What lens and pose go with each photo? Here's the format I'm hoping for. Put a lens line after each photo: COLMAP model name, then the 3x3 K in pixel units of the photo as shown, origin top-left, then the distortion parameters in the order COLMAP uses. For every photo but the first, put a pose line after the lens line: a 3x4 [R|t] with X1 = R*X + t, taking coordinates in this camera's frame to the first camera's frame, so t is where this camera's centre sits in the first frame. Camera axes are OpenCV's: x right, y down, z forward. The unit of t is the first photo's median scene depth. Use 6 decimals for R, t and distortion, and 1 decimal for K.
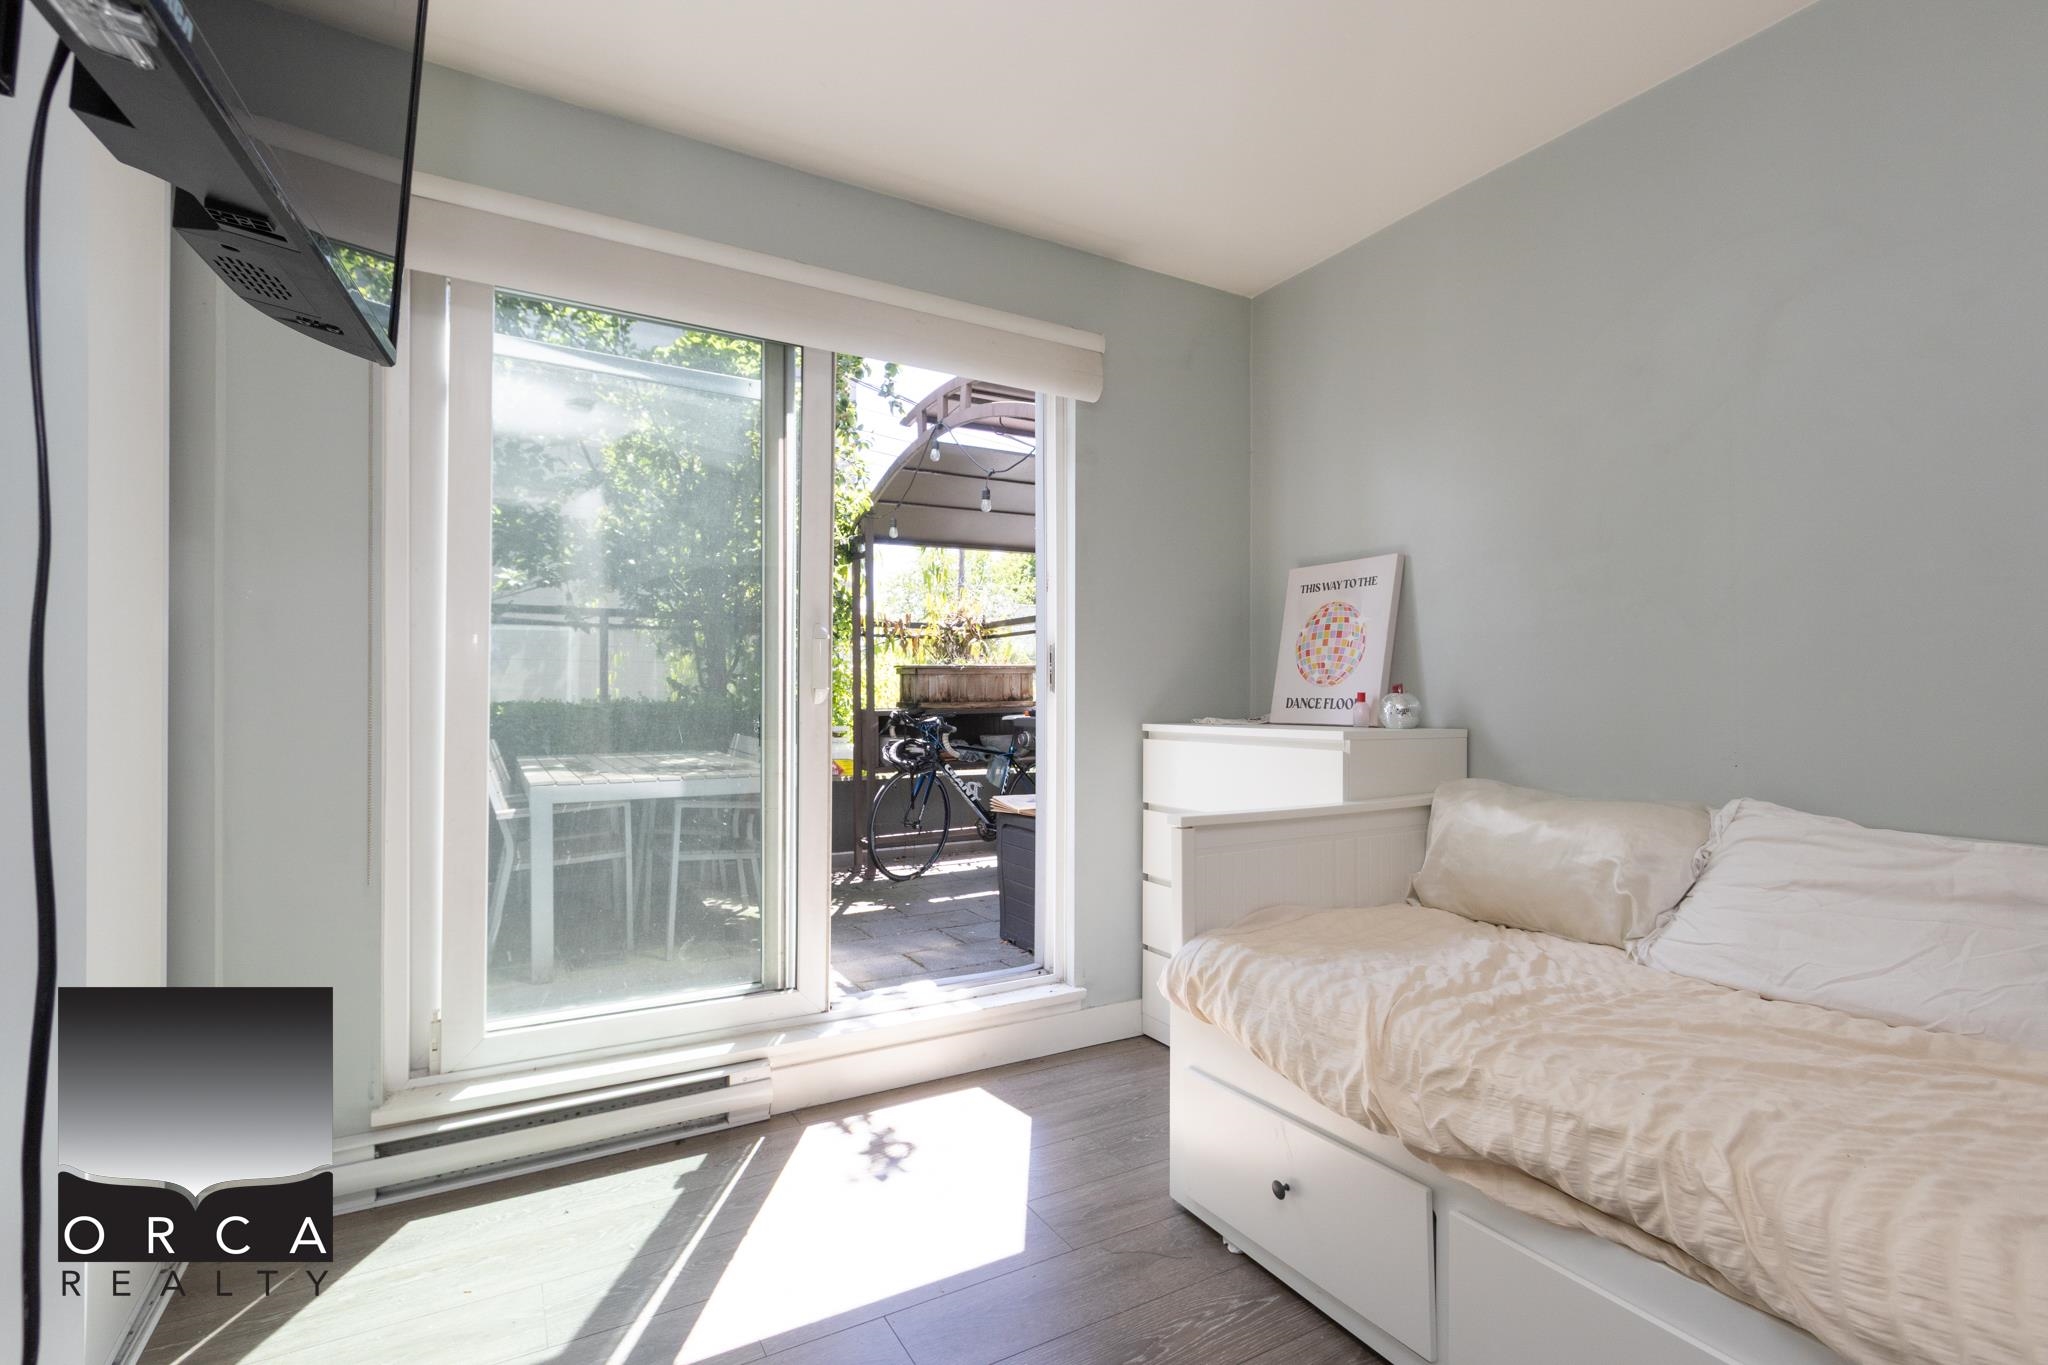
lens RADIAL K [[924.5, 0, 1003.3], [0, 924.5, 694.8], [0, 0, 1]] dist [0.008252, -0.005318]
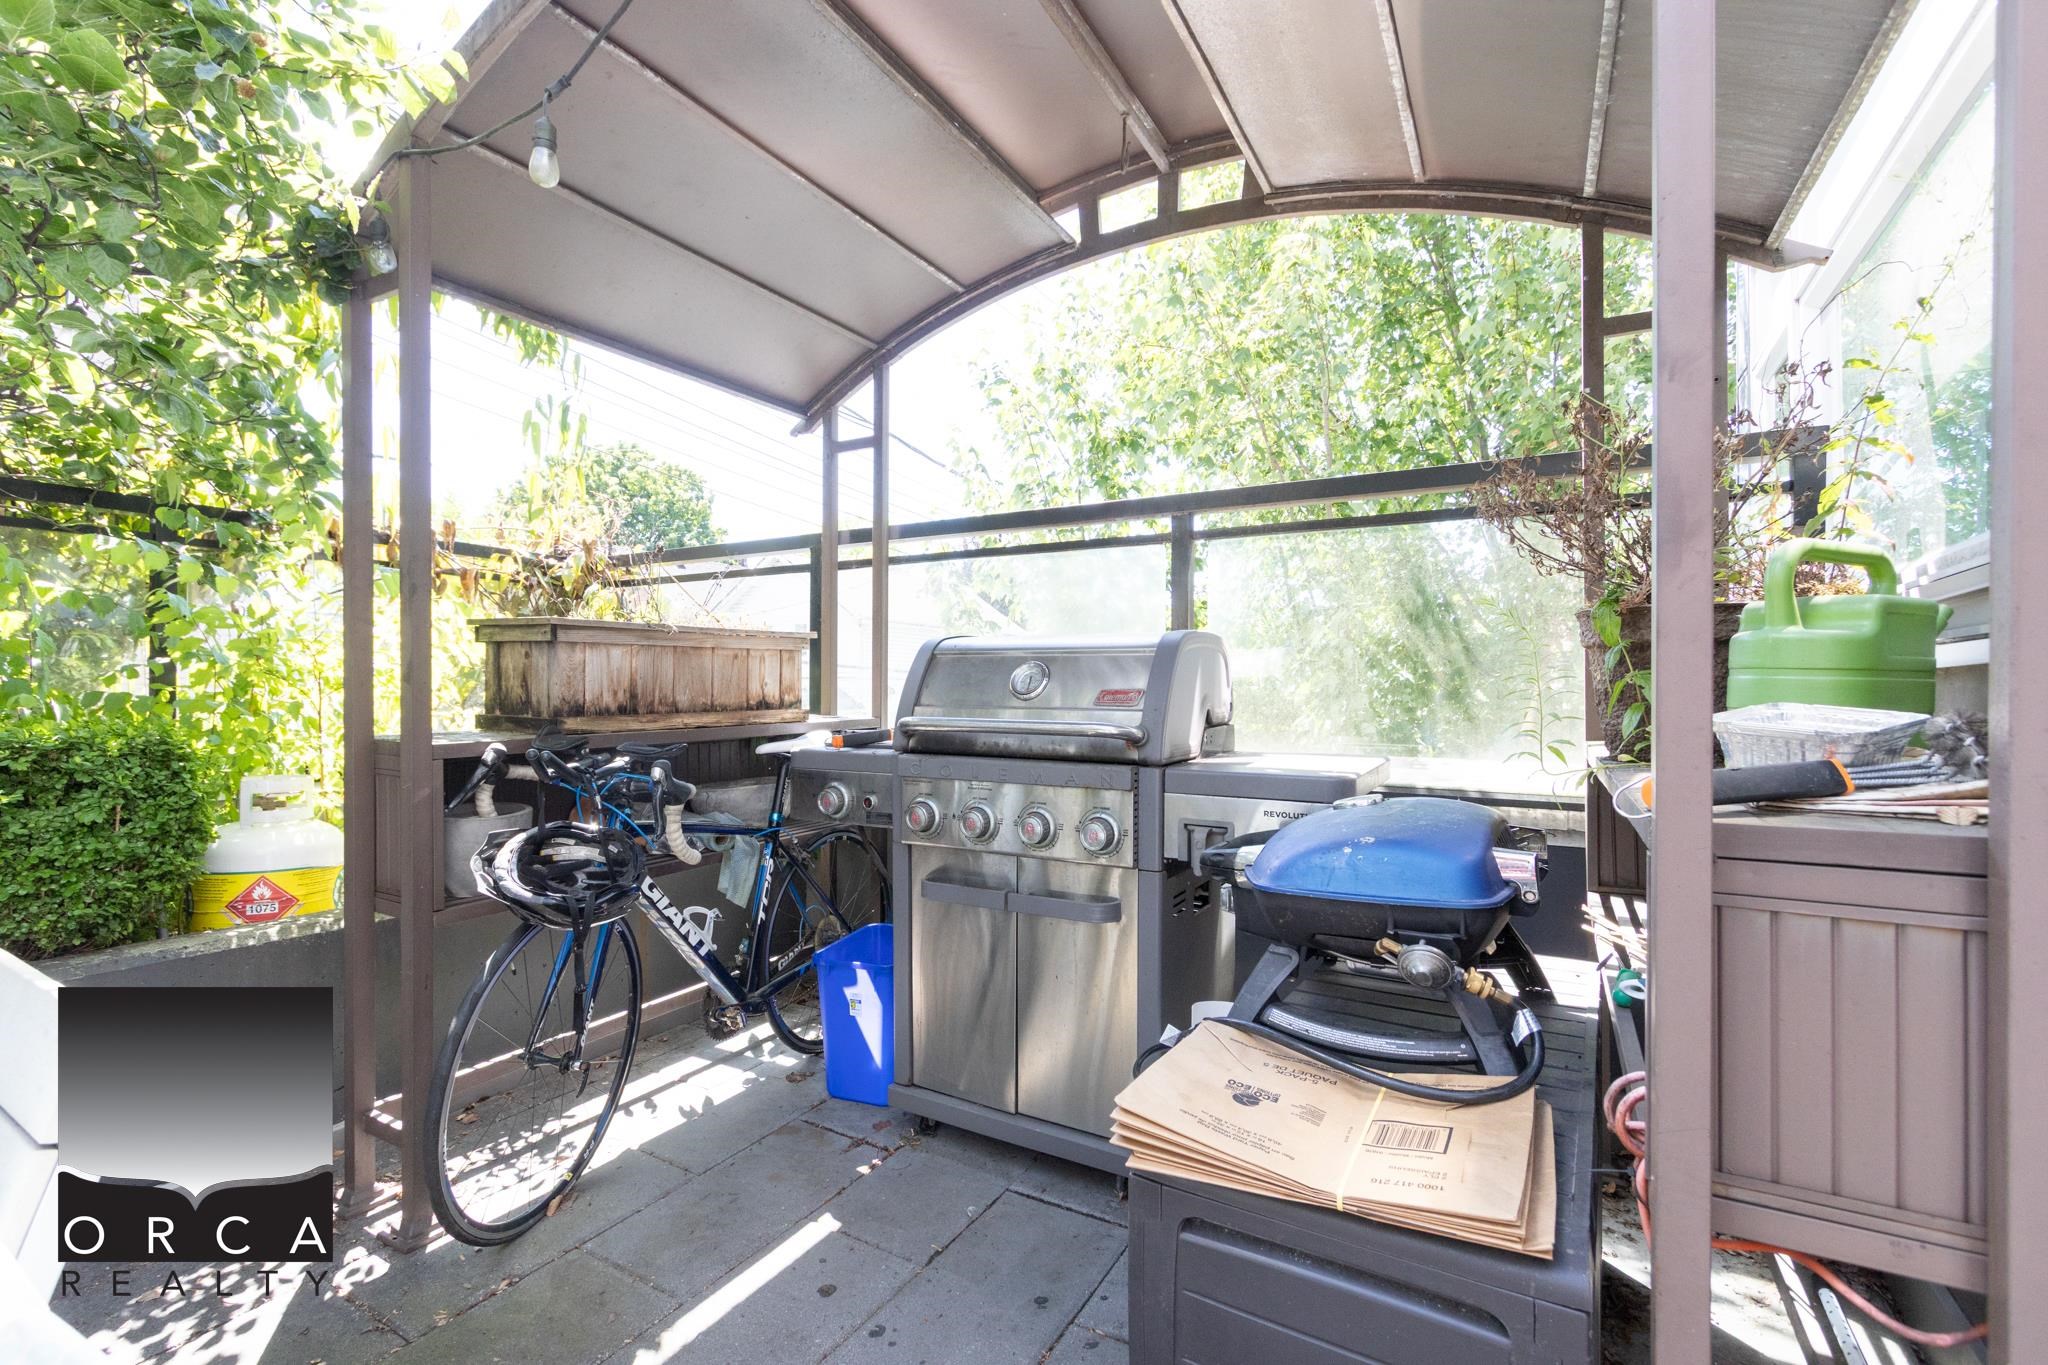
lens RADIAL K [[924.5, 0, 1003.3], [0, 924.5, 694.8], [0, 0, 1]] dist [0.008252, -0.005318]
pose [[0.862933, 0.002093, 0.505314, -0.124849], [-0.003159, 0.999994, 0.001252, -0.001637], [-0.505309, -0.002677, 0.862934, 0.579850]]
